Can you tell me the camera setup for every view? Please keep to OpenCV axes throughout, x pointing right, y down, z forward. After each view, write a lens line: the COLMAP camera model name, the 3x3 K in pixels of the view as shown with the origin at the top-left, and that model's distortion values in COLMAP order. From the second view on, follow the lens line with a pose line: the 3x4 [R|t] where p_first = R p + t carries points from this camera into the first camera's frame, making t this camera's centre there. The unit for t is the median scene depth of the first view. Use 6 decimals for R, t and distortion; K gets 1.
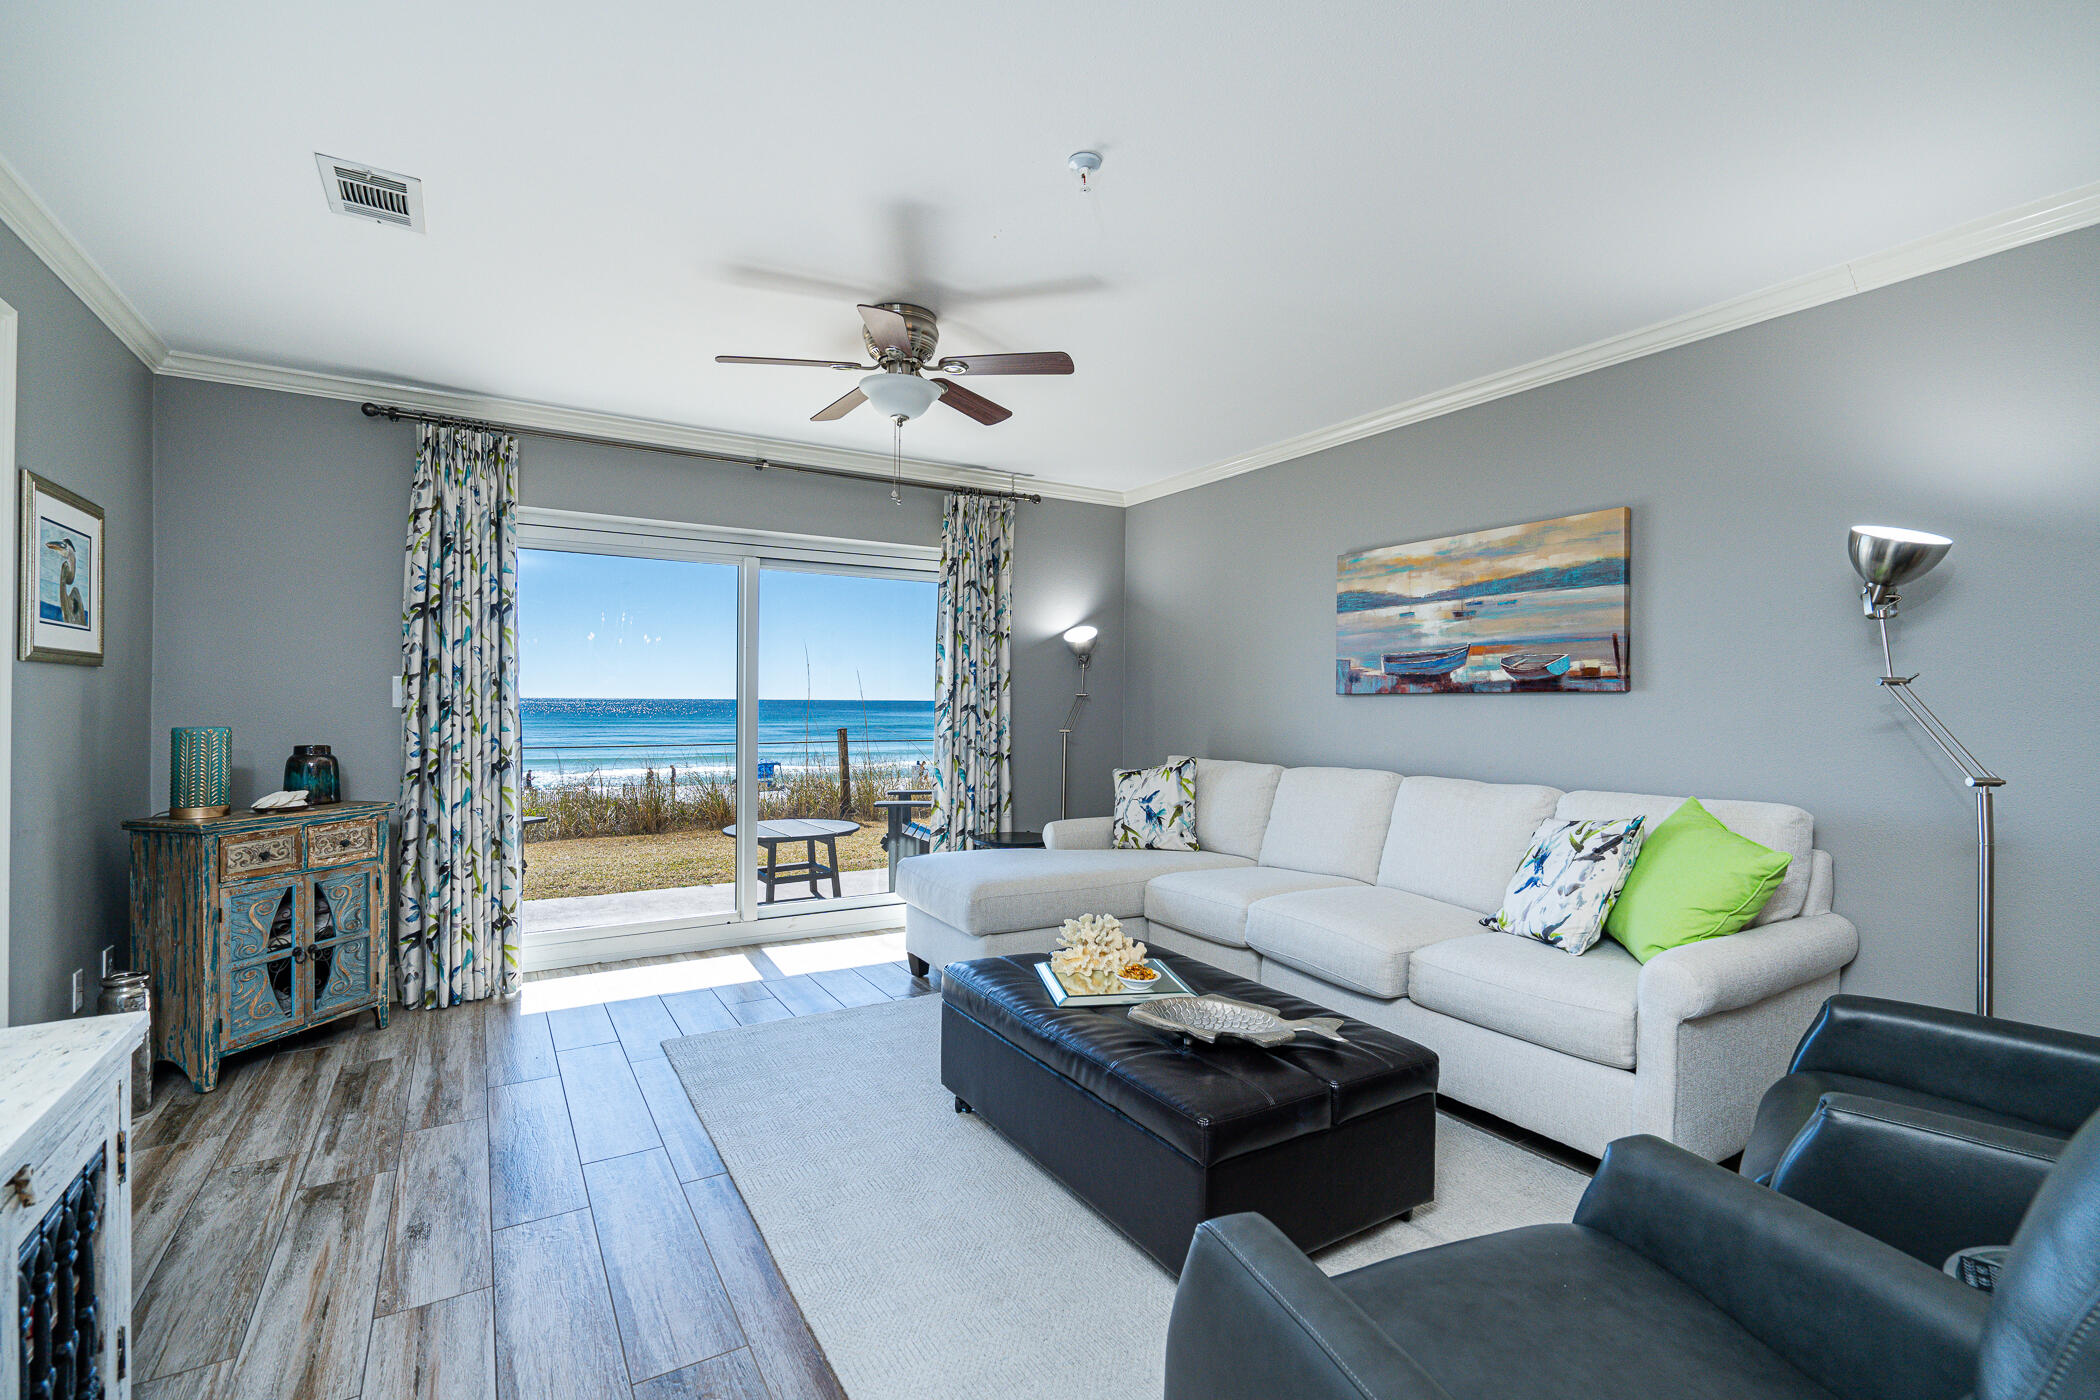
lens RADIAL K [[947.9, 0, 1043.1], [0, 947.9, 706.0], [0, 0, 1]] dist [-0.004586, 0.001872]
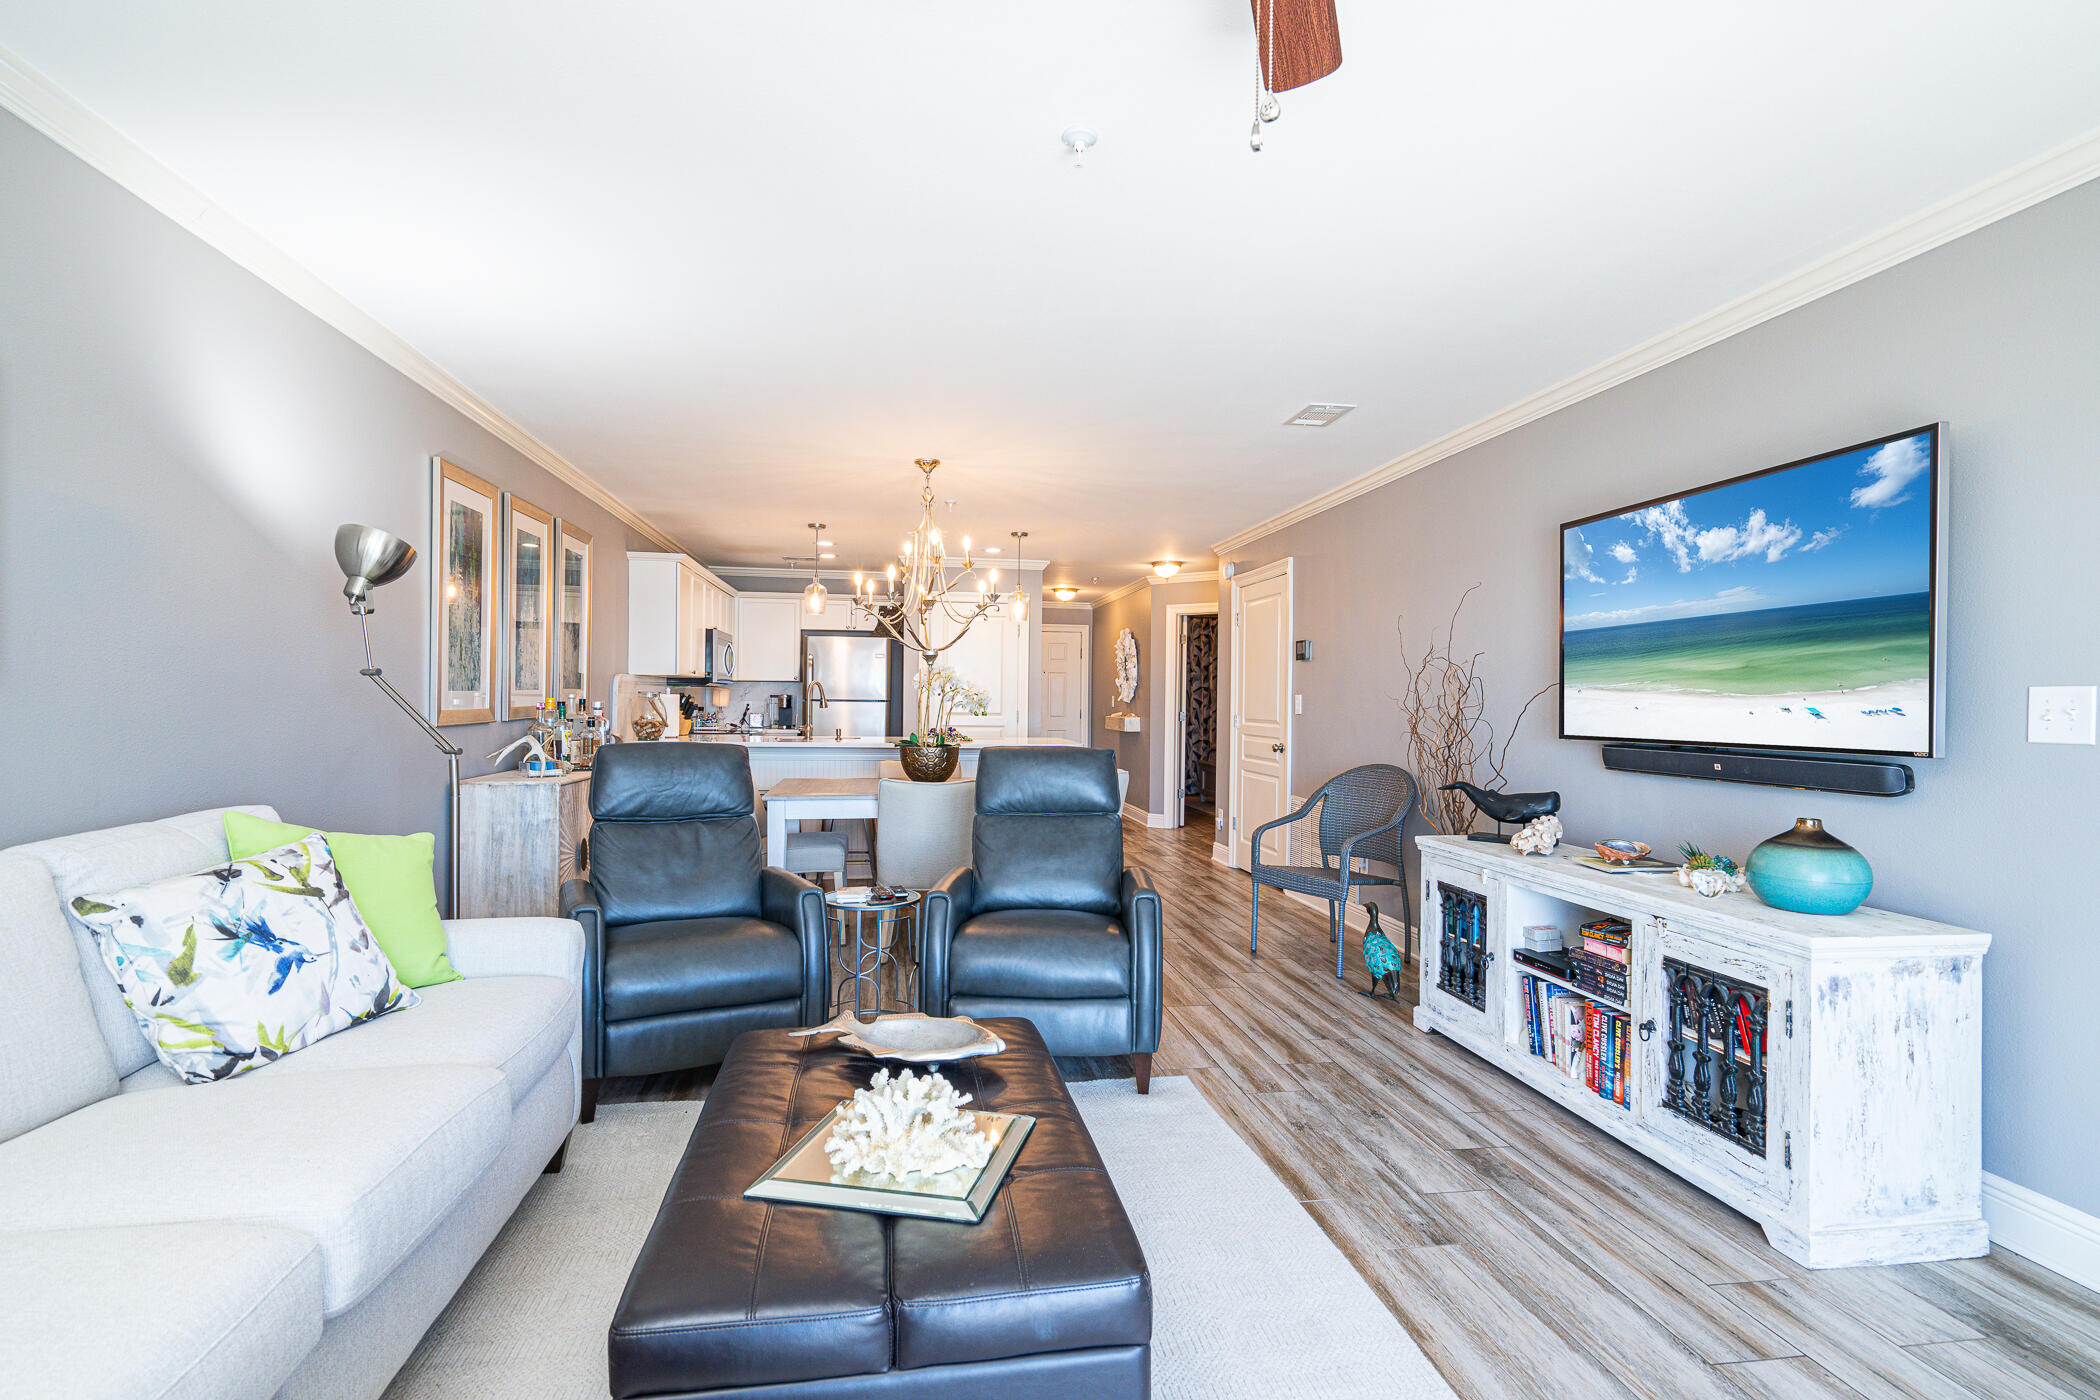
lens RADIAL K [[1030.1, 0, 1051.9], [0, 1030.1, 699.3], [0, 0, 1]] dist [0.002459, 0.001265]
pose [[-0.932260, -0.014034, 0.361516, -0.207998], [-0.012737, 0.999901, 0.005971, -0.008964], [-0.361564, 0.000962, -0.932347, 1.290804]]
